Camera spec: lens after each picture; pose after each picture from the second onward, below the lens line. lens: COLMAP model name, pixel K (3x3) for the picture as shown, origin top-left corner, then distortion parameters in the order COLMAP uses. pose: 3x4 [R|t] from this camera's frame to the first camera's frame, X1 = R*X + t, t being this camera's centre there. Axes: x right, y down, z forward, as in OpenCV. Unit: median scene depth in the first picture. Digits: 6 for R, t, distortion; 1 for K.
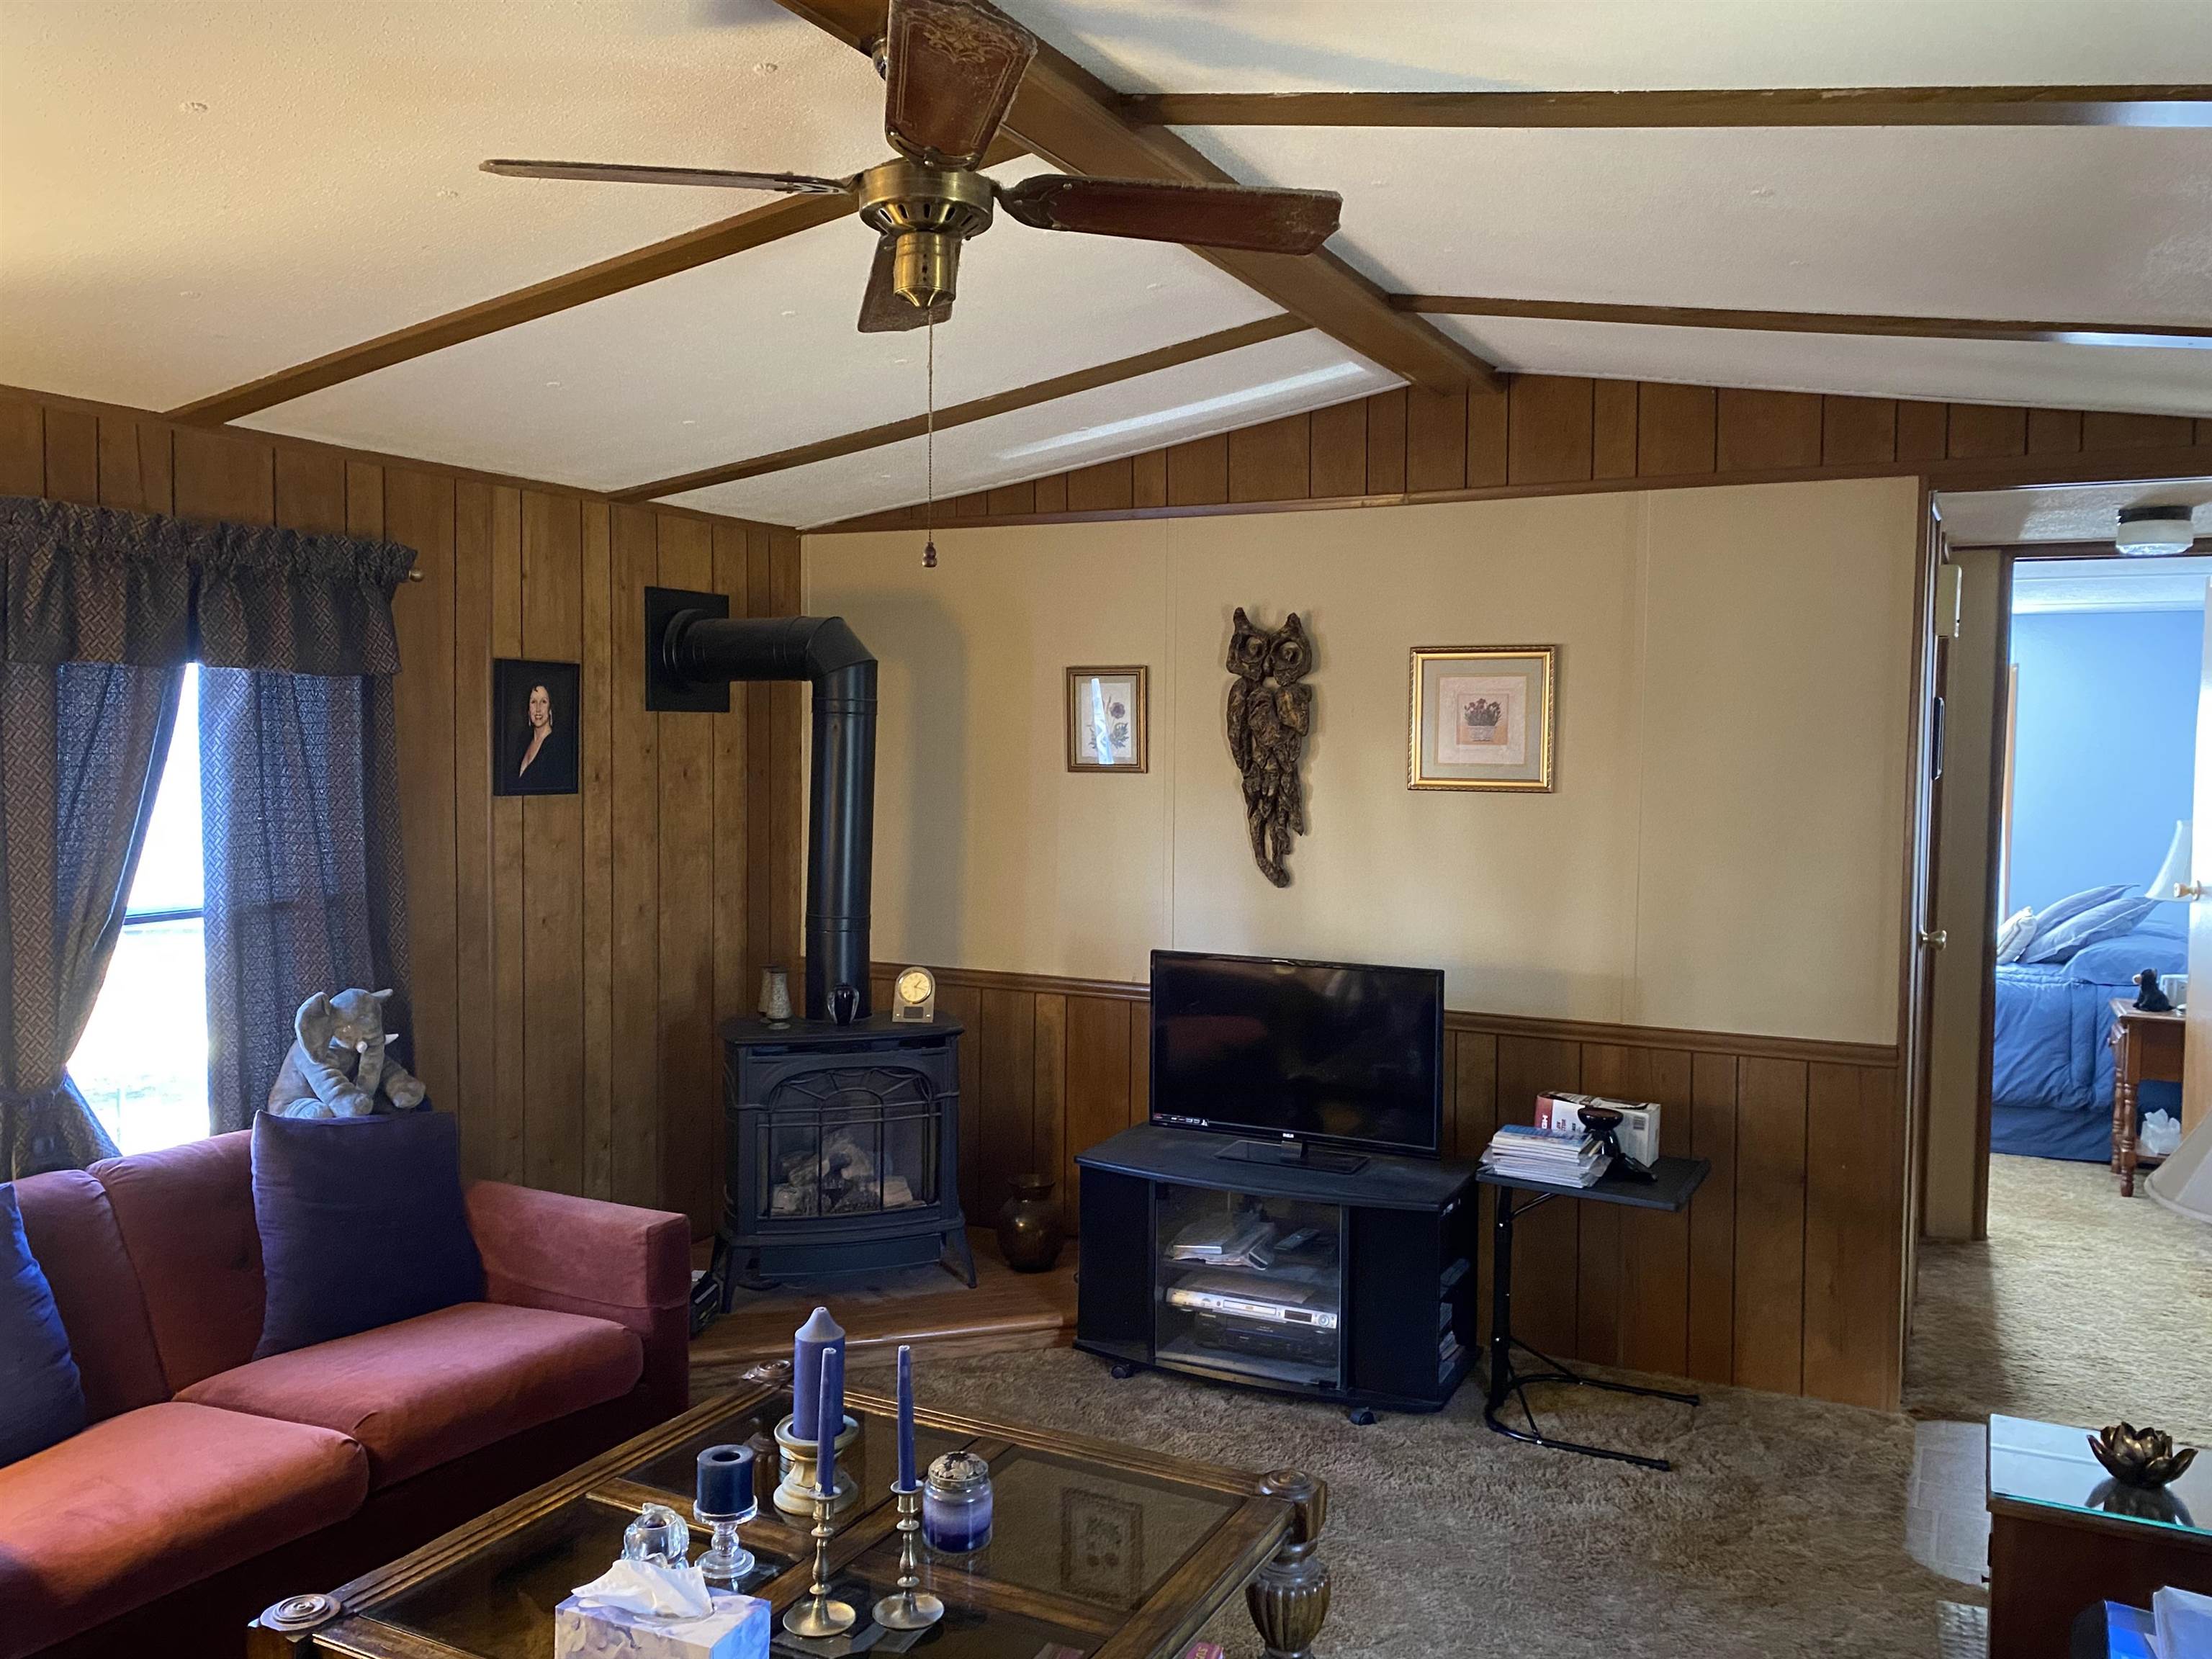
lens RADIAL K [[1762.7, 0, 1126.7], [0, 1762.7, 825.5], [0, 0, 1]] dist [0.055772, -0.053678]
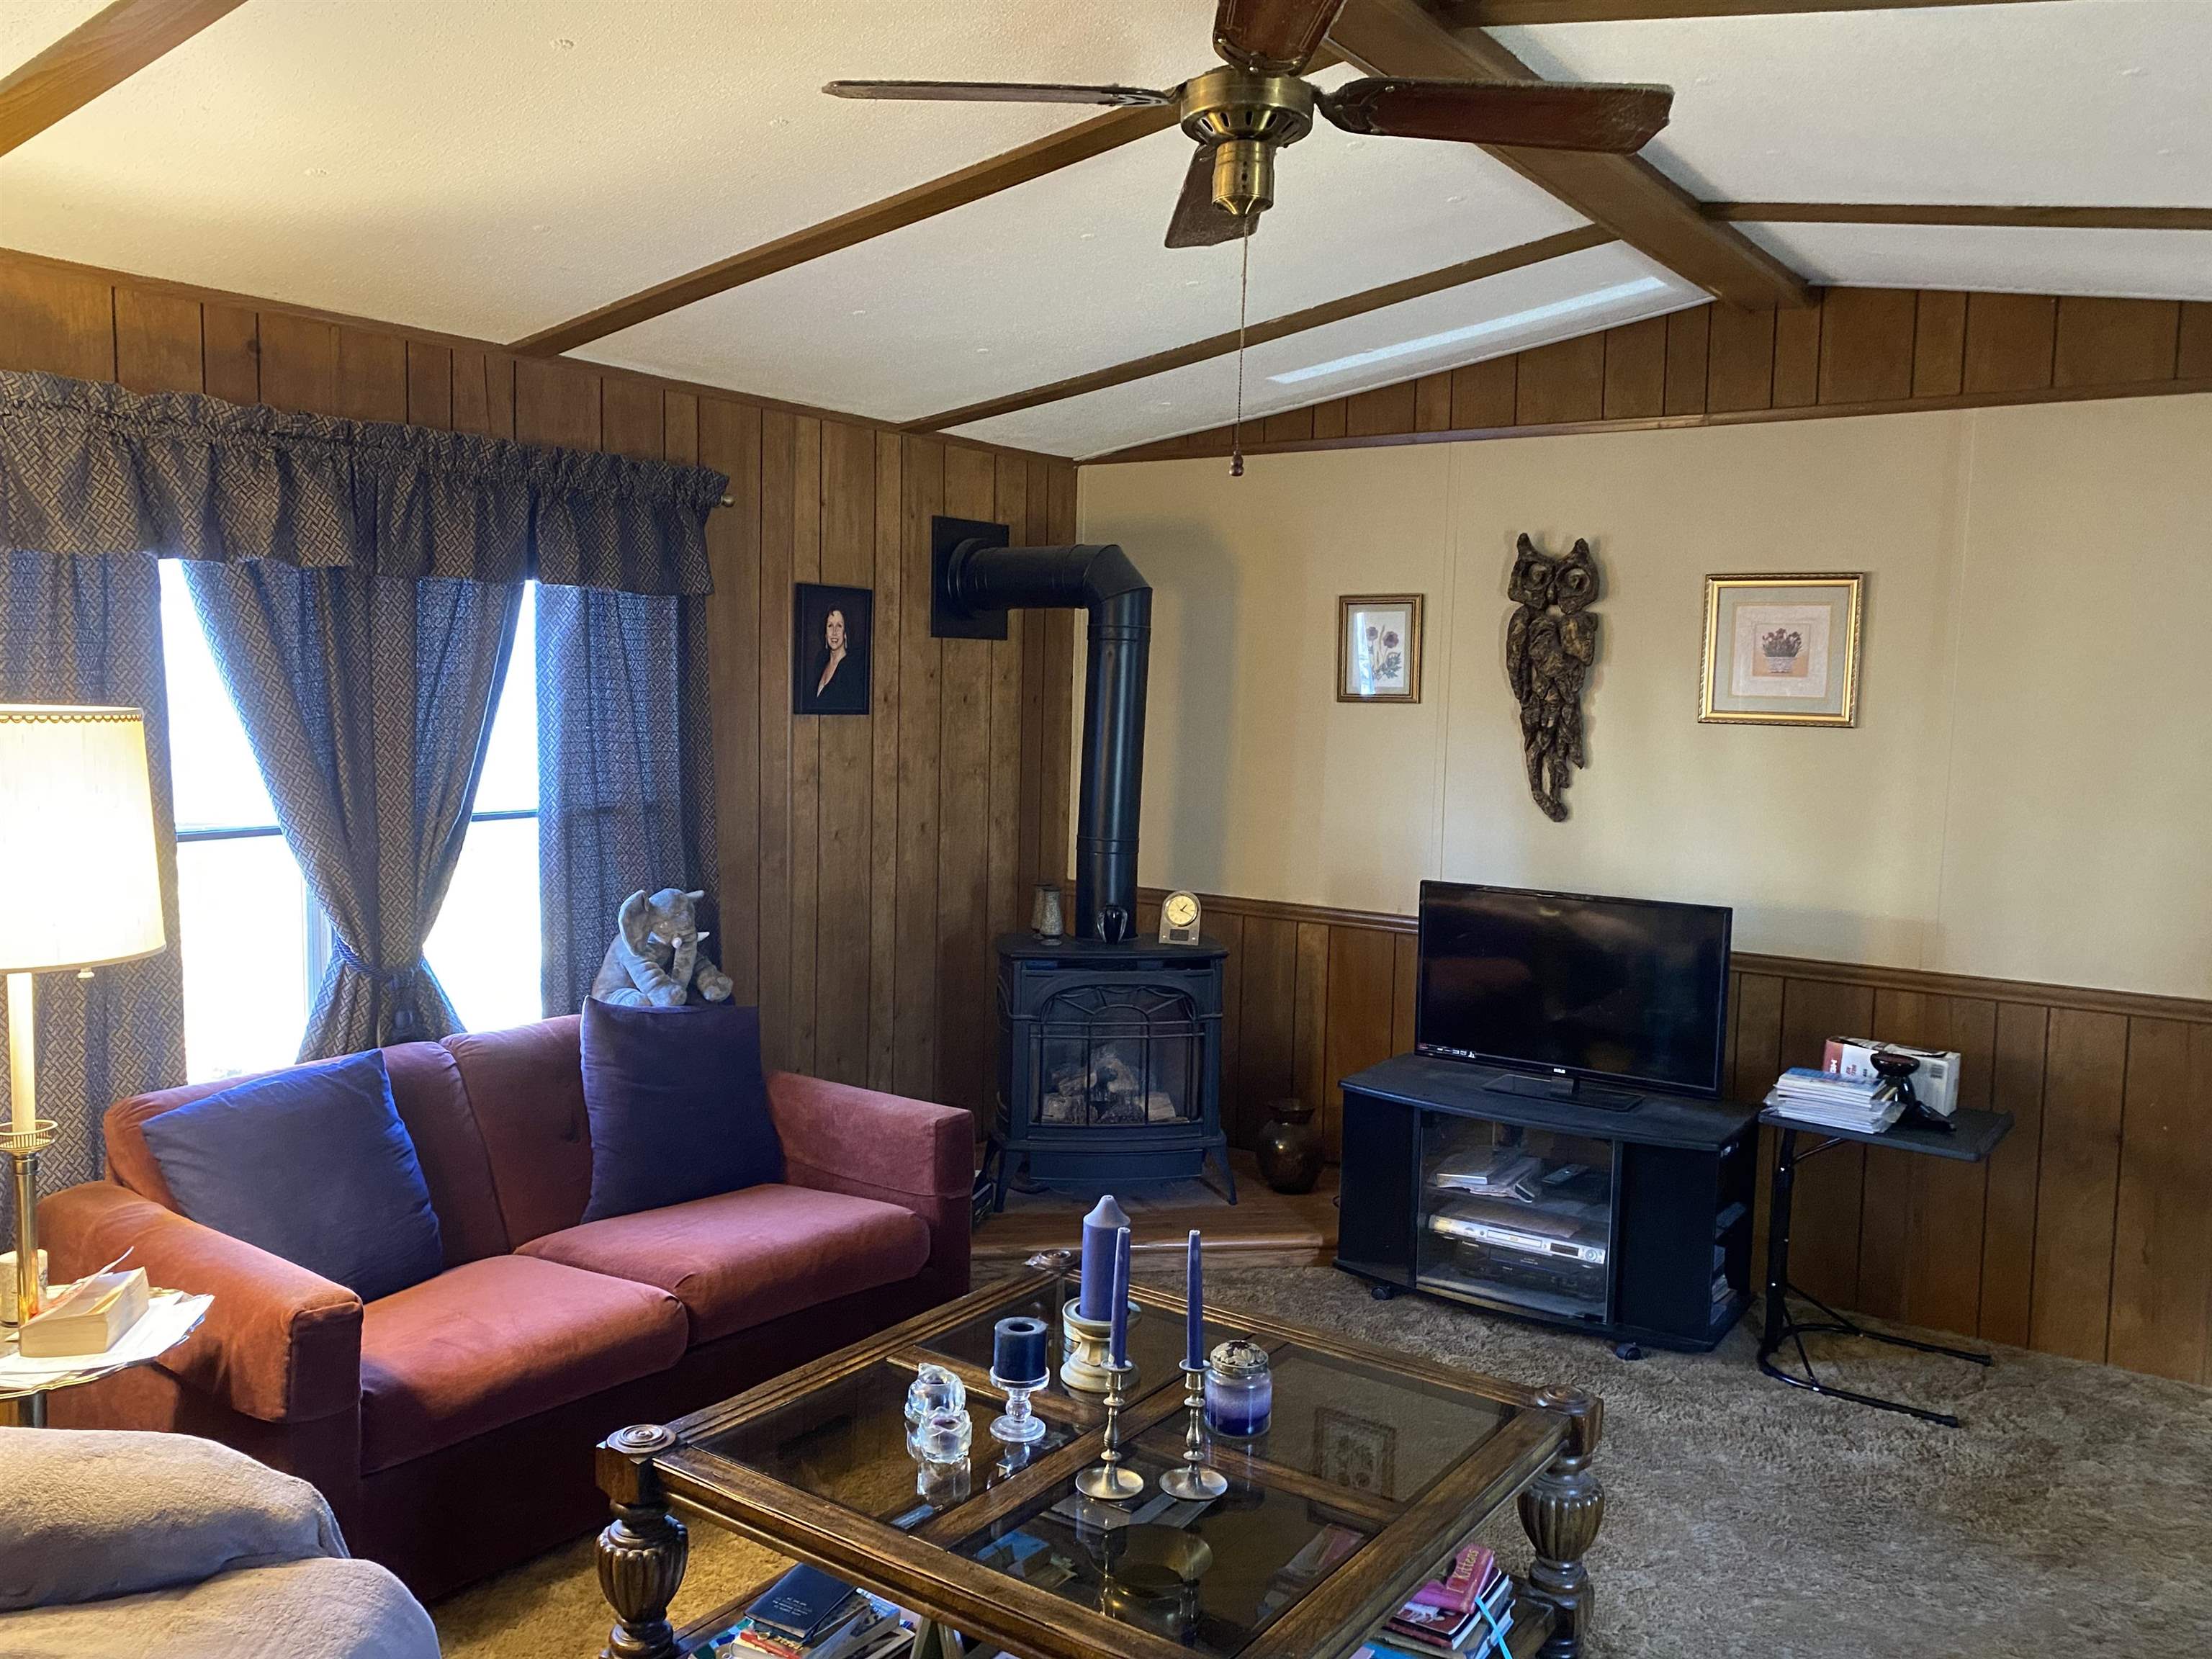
lens RADIAL K [[1762.7, 0, 1117.1], [0, 1762.7, 839.0], [0, 0, 1]] dist [0.055772, -0.053678]
pose [[0.989330, 0.028304, -0.142914, -0.016194], [-0.022709, 0.998916, 0.040631, 0.012502], [0.143909, -0.036953, 0.988901, -0.012908]]
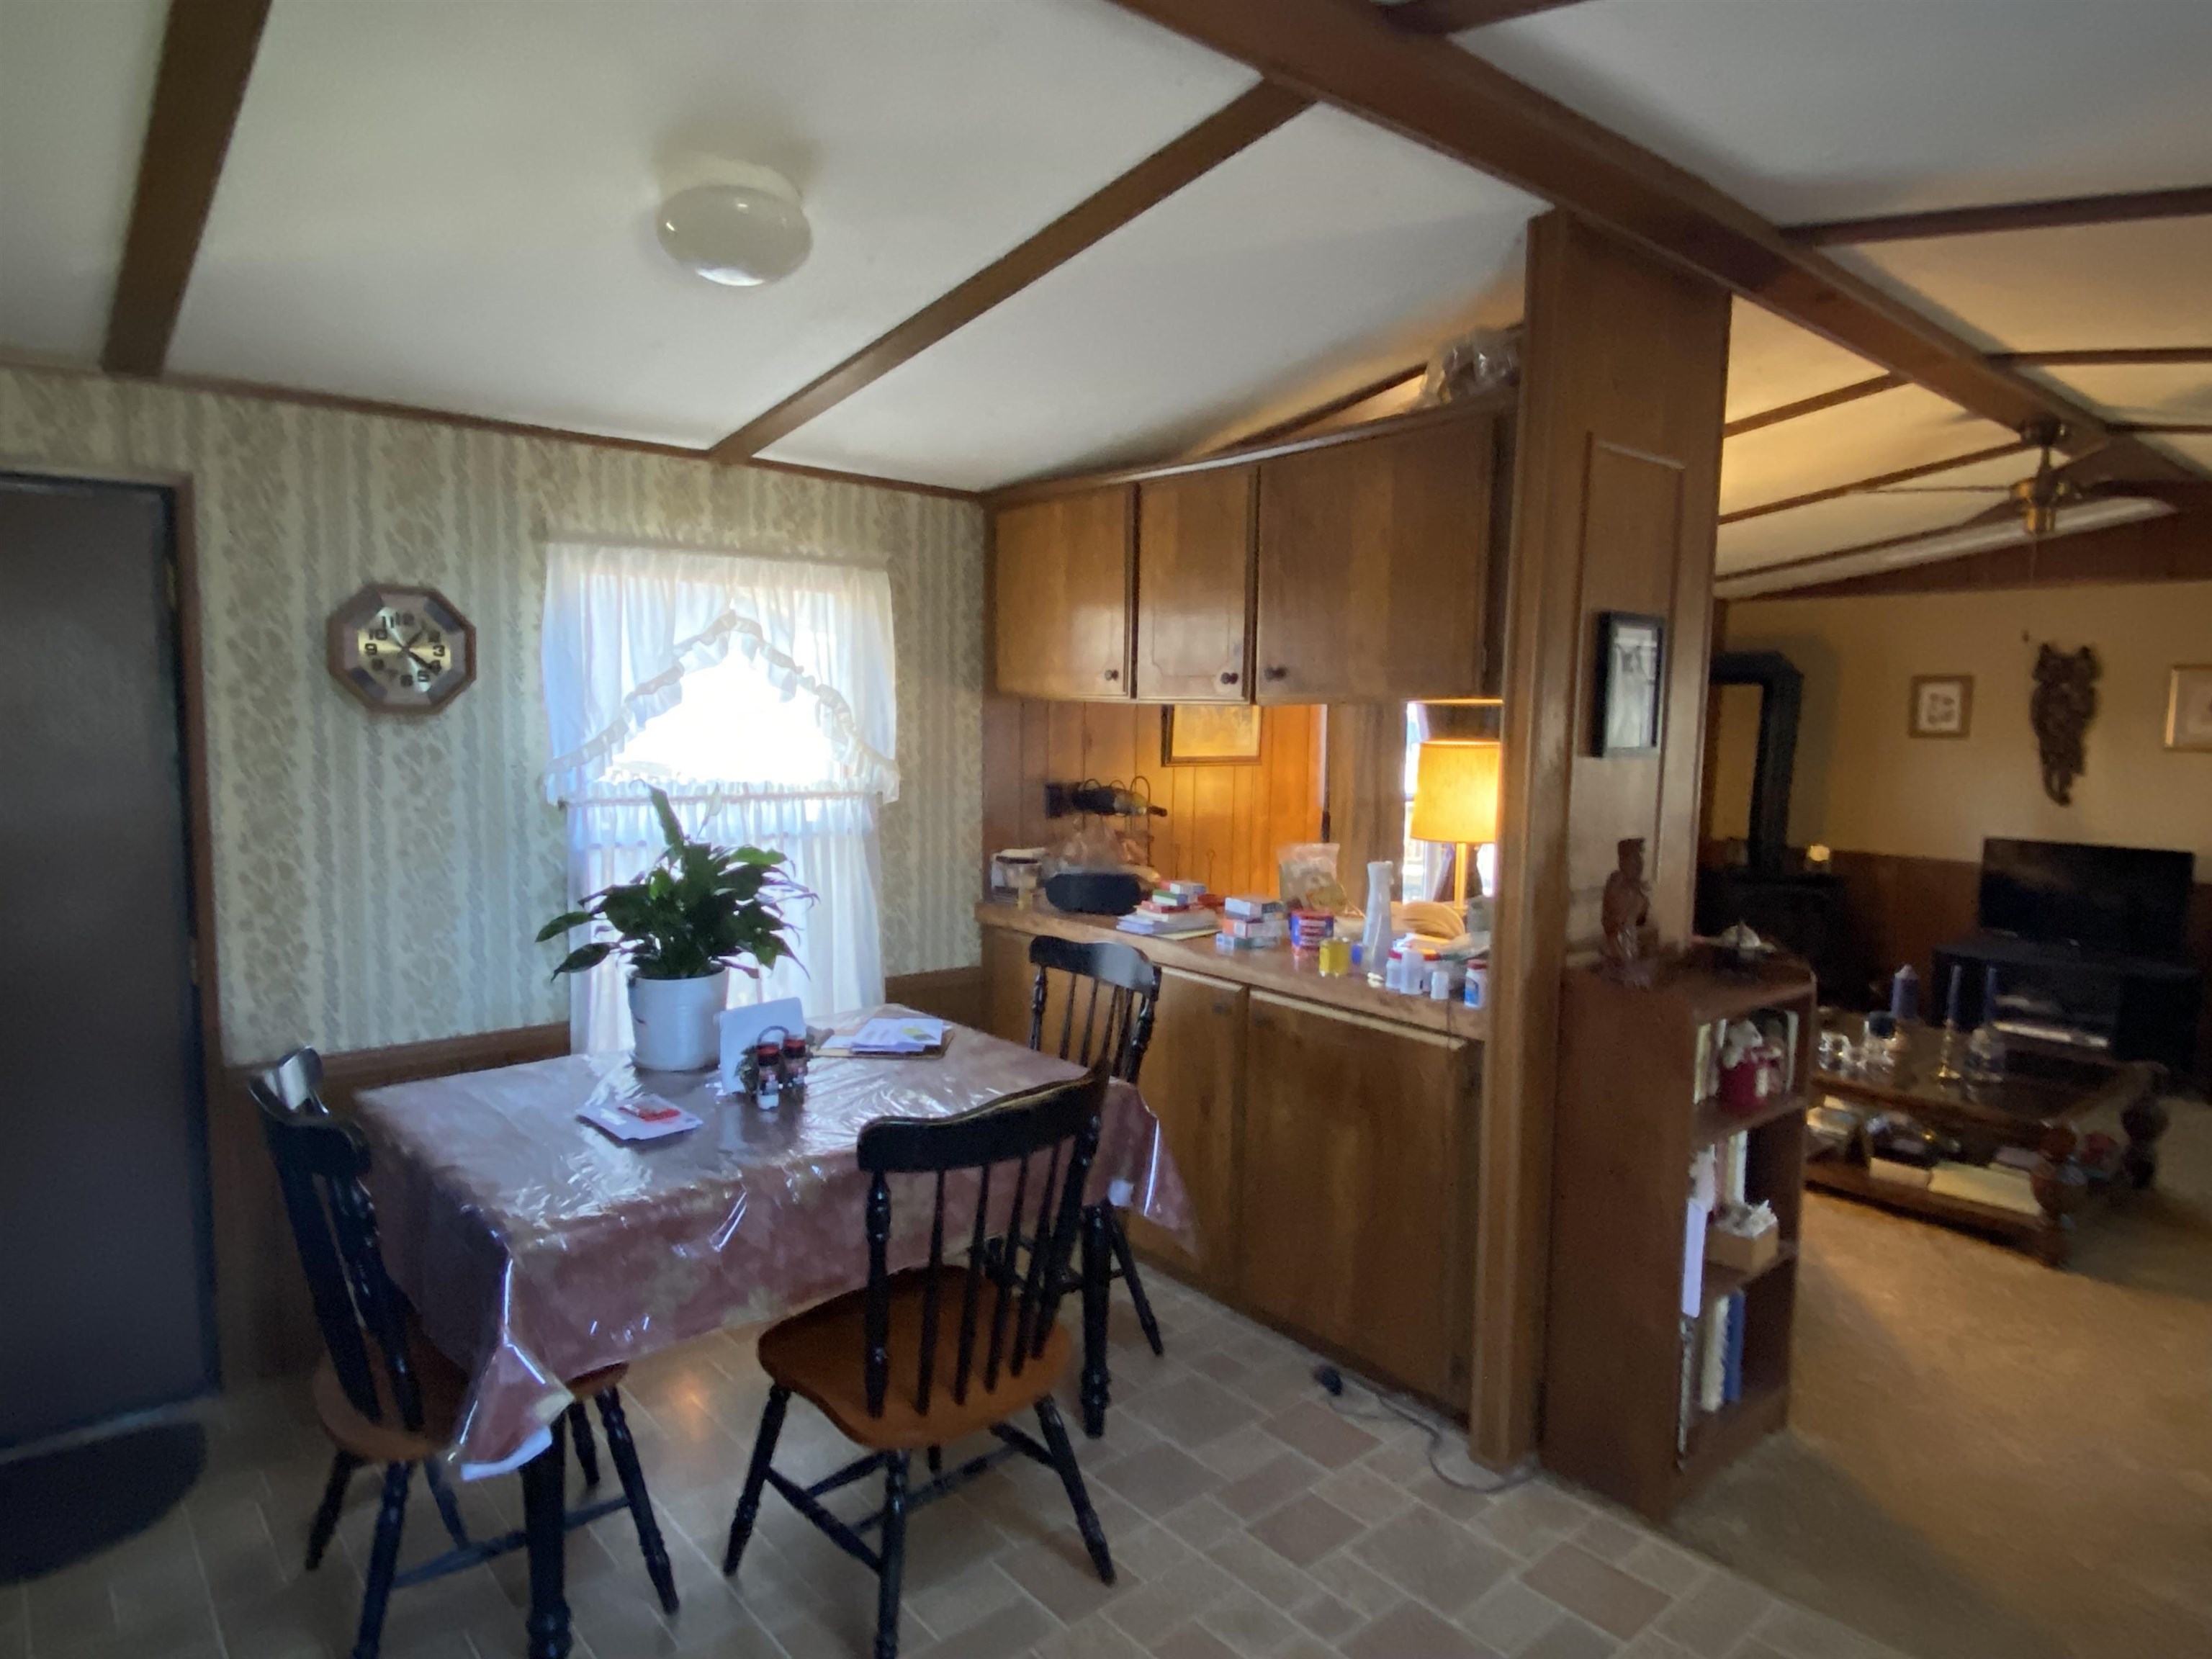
lens RADIAL K [[1264.5, 0, 1098.2], [0, 1264.5, 828.2], [0, 0, 1]] dist [-0.015531, -0.005628]
pose [[0.911112, 0.043835, -0.409822, -0.310067], [-0.029073, 0.998687, 0.042187, 0.038370], [0.411133, -0.026523, 0.911189, -0.581357]]
